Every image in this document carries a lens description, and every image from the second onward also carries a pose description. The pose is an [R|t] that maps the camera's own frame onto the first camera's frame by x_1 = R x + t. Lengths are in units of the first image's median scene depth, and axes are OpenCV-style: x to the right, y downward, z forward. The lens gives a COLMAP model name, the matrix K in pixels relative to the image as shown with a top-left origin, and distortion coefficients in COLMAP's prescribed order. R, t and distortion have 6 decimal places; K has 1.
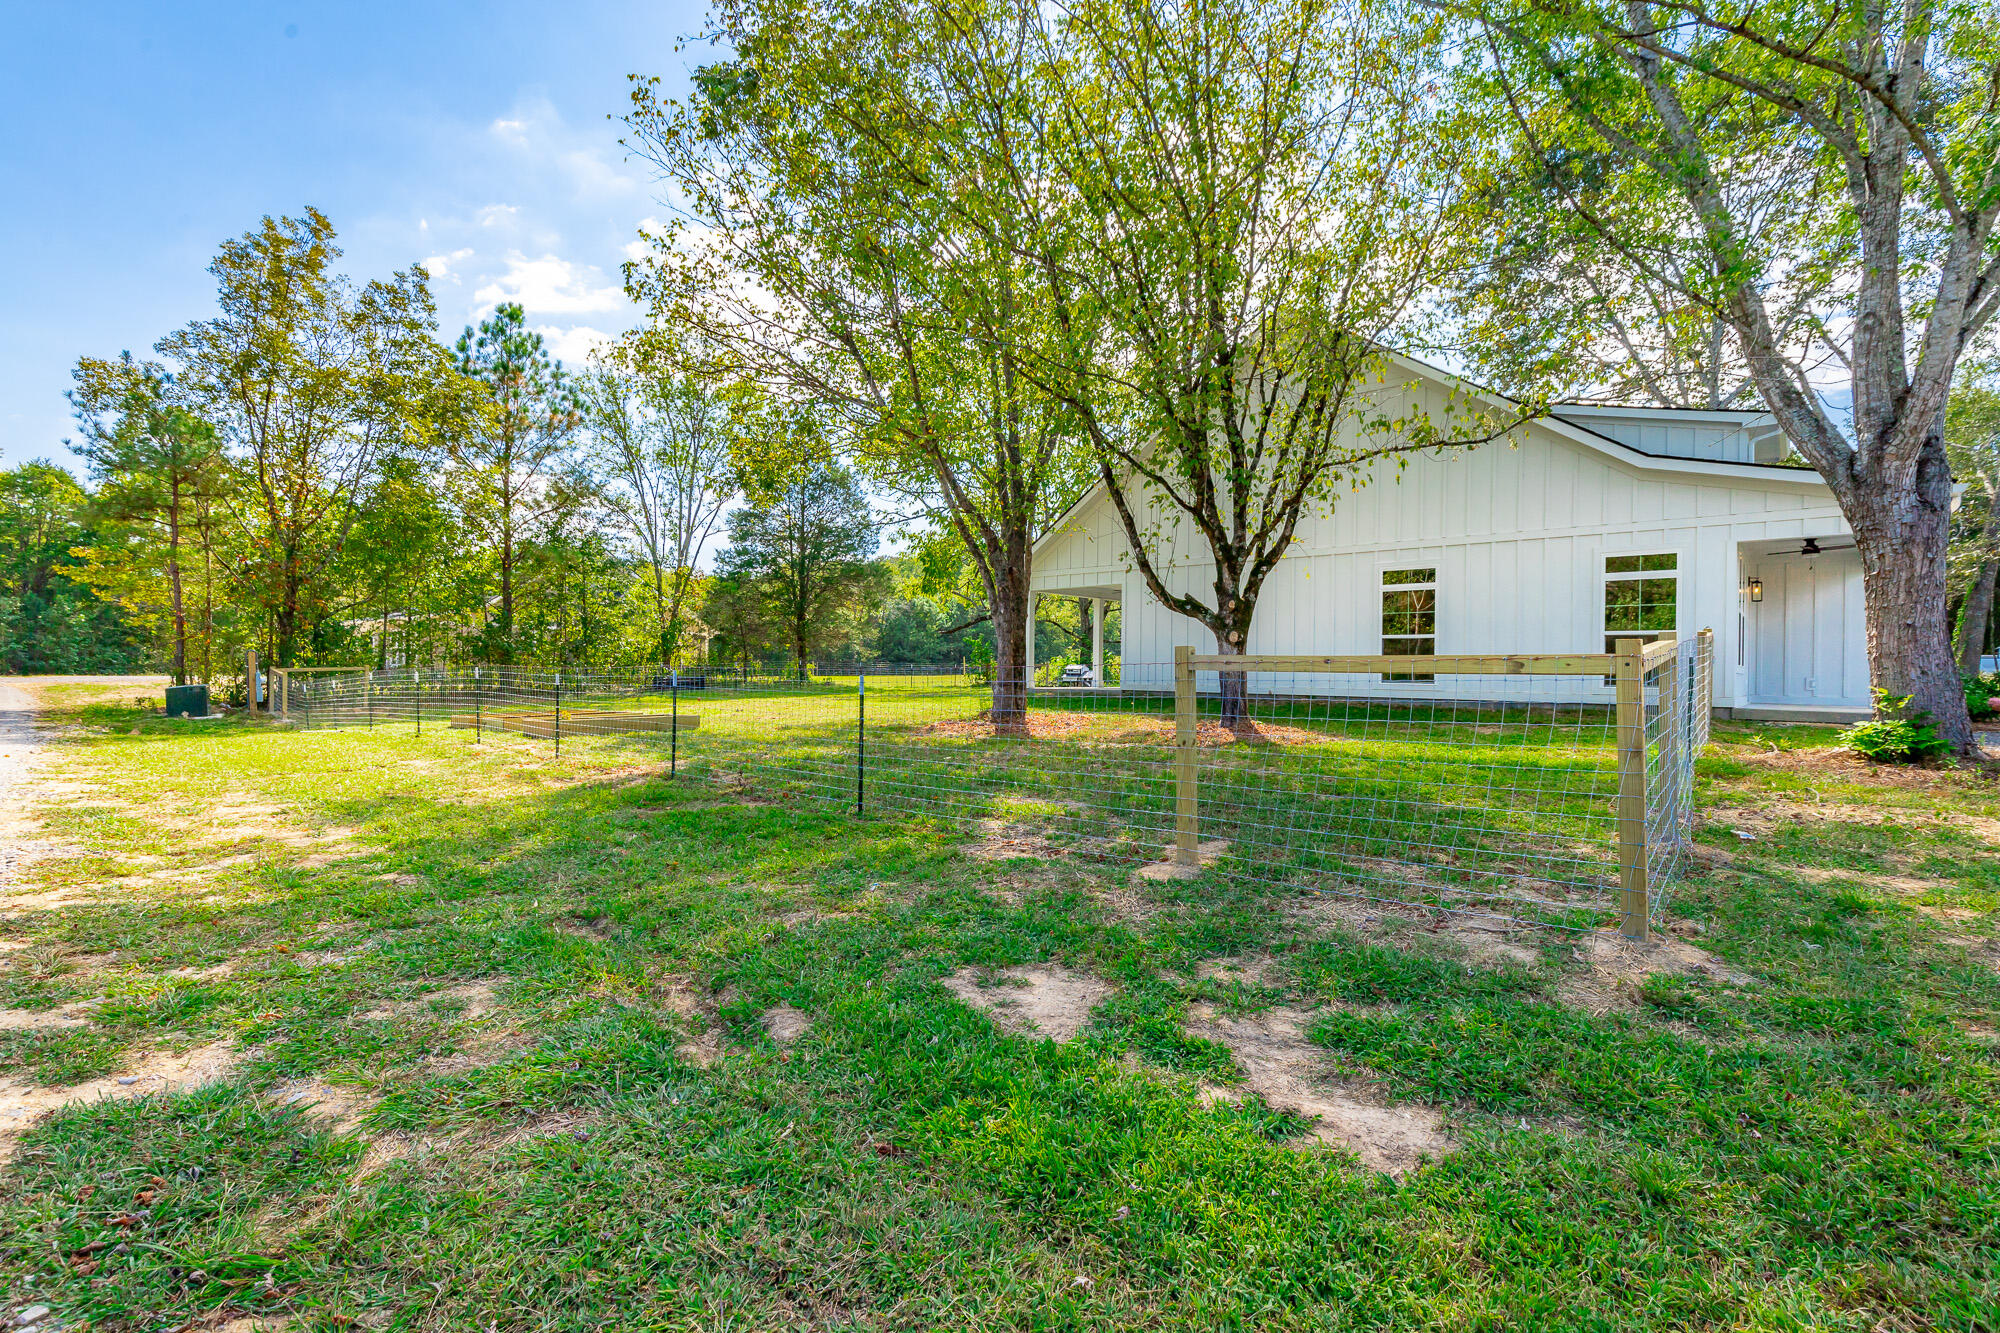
lens RADIAL K [[902.0, 0, 992.3], [0, 902.0, 694.3], [0, 0, 1]] dist [0.001280, 0.001096]
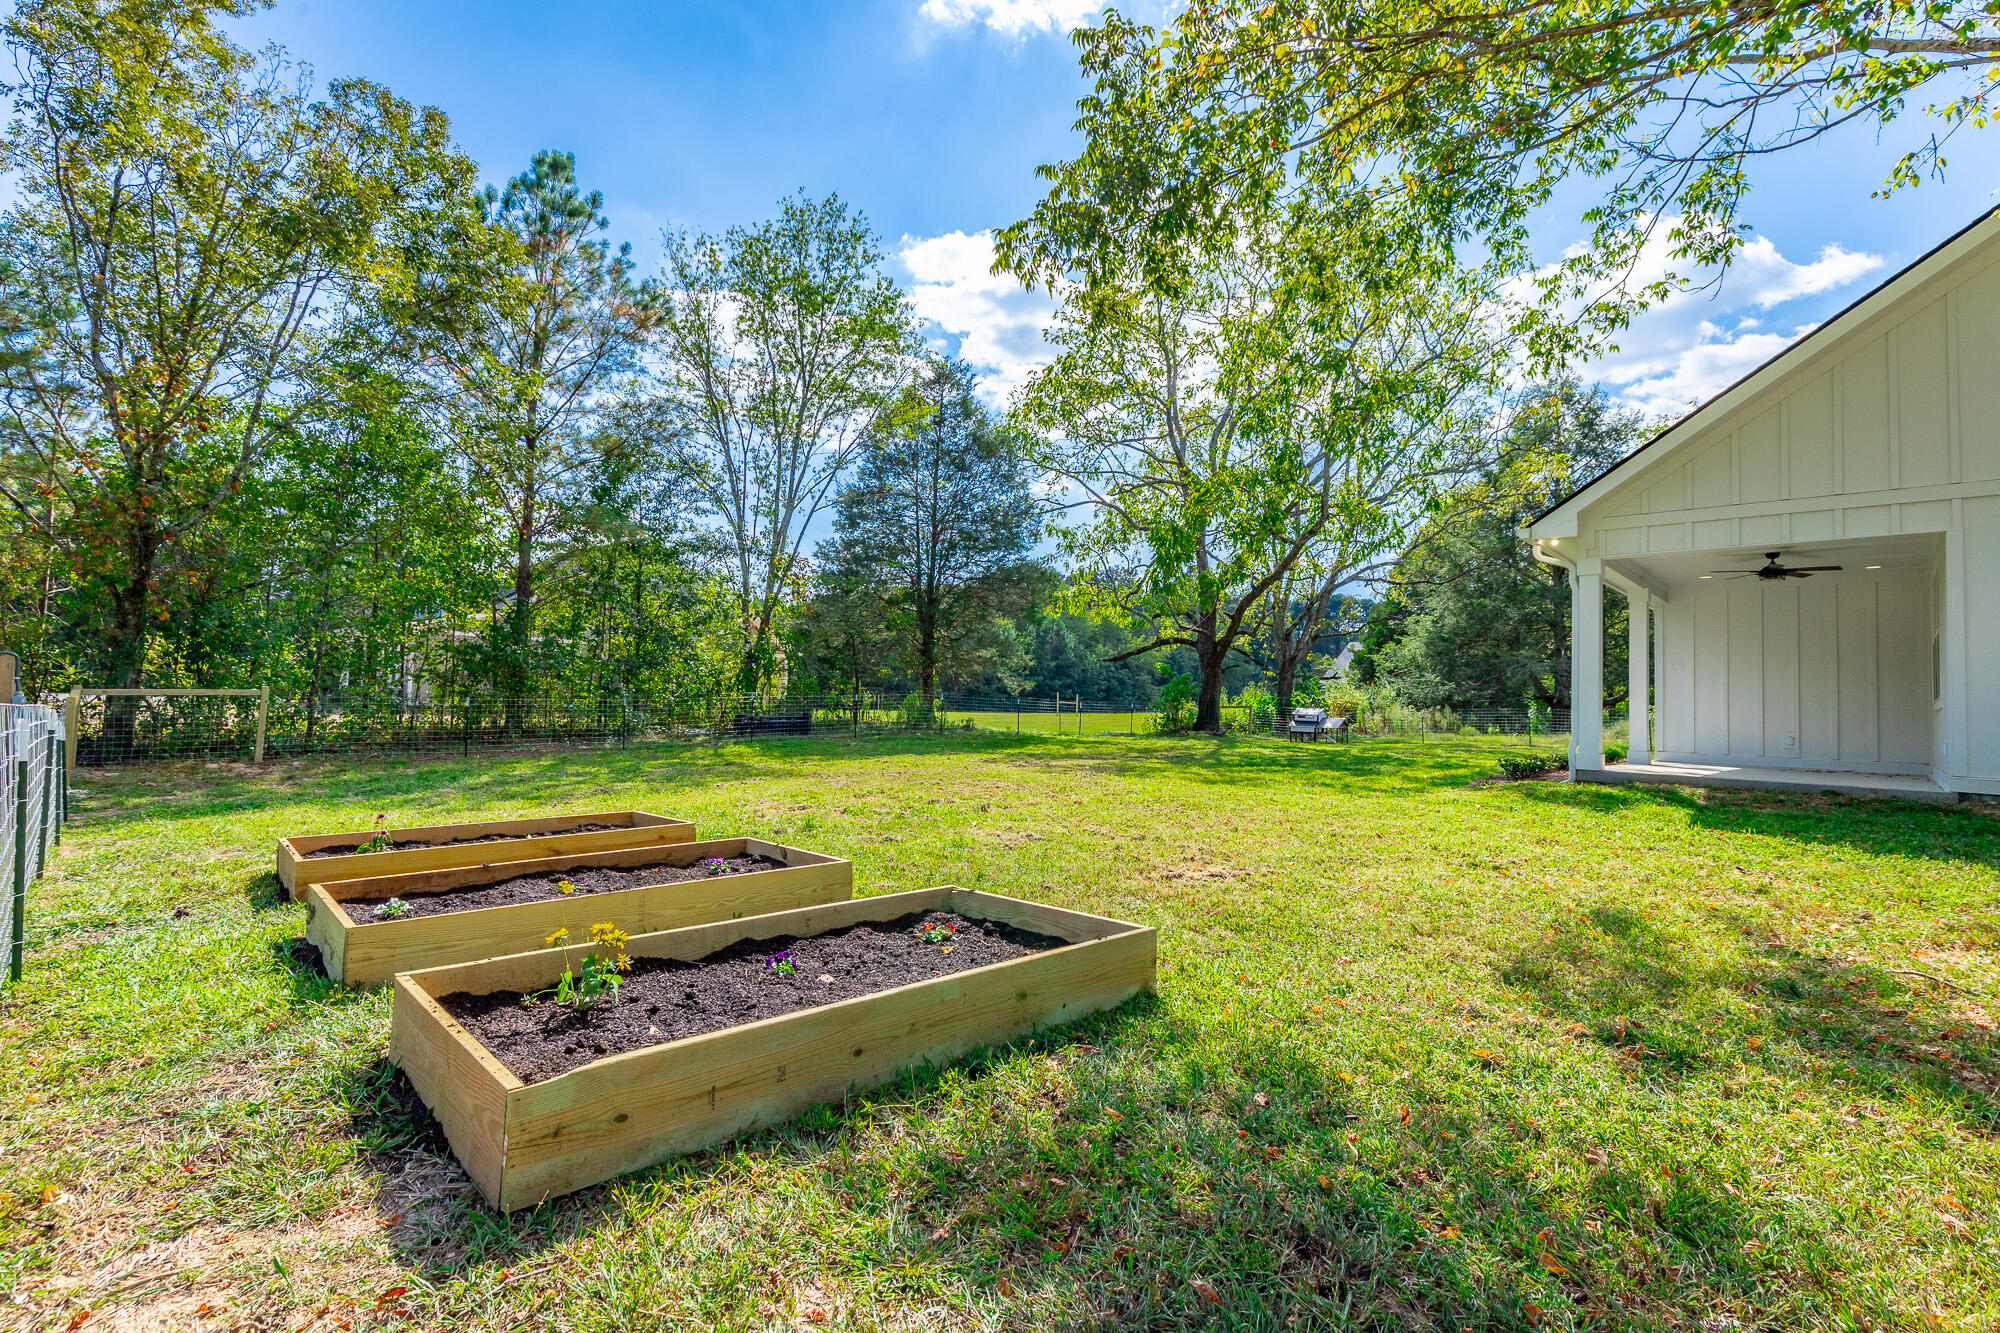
lens RADIAL K [[868.0, 0, 1000.0], [0, 868.0, 666.5], [0, 0, 1]] dist [-0.000061, -0.000130]
pose [[0.999418, 0.027699, -0.019893, -0.185461], [-0.028881, 0.997670, -0.061810, -0.021780], [0.018135, 0.062348, 0.997890, 0.397009]]
